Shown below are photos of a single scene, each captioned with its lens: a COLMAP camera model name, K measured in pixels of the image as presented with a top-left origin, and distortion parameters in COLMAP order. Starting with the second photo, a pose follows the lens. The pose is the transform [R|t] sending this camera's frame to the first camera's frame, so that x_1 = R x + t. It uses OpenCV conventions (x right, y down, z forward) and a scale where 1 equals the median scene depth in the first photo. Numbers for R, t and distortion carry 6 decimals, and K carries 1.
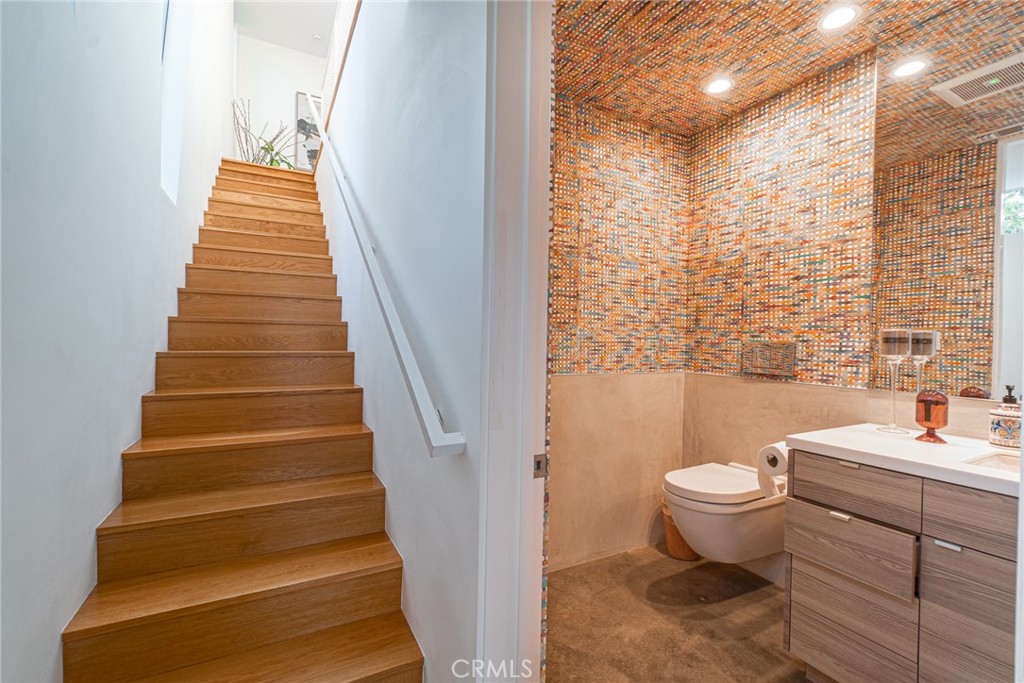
lens RADIAL K [[445.4, 0, 509.3], [0, 445.4, 345.8], [0, 0, 1]] dist [-0.003174, 0.001817]
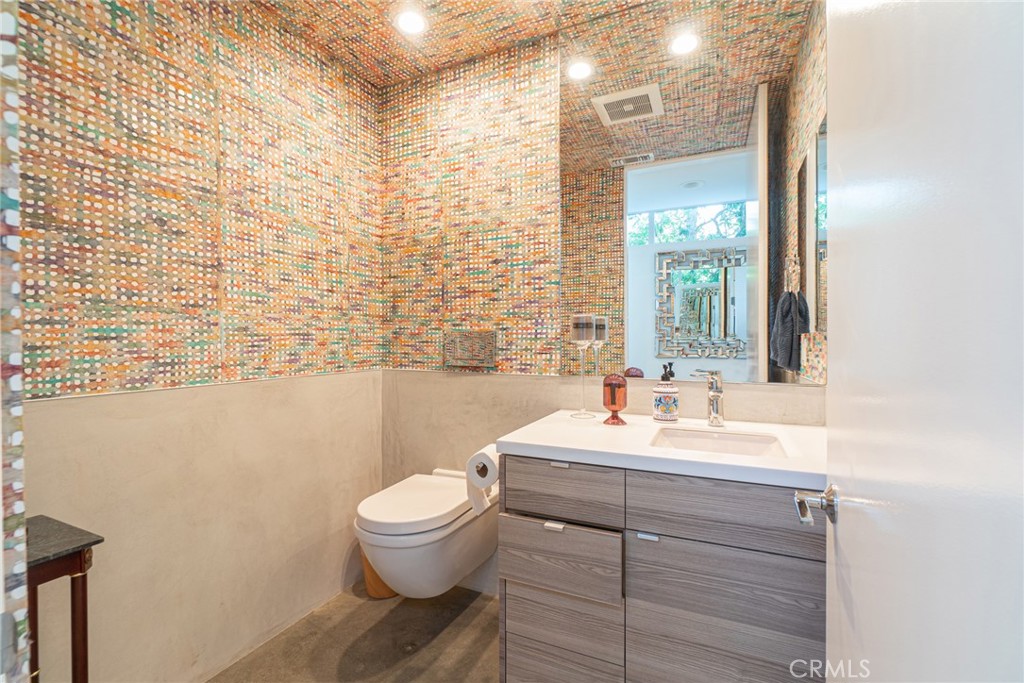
lens RADIAL K [[445.4, 0, 531.1], [0, 445.4, 339.8], [0, 0, 1]] dist [-0.003174, 0.001817]
pose [[0.774278, -0.023244, 0.632419, 0.107403], [0.025413, 0.999661, 0.005628, 0.007954], [-0.632335, 0.011714, 0.774606, 0.224480]]
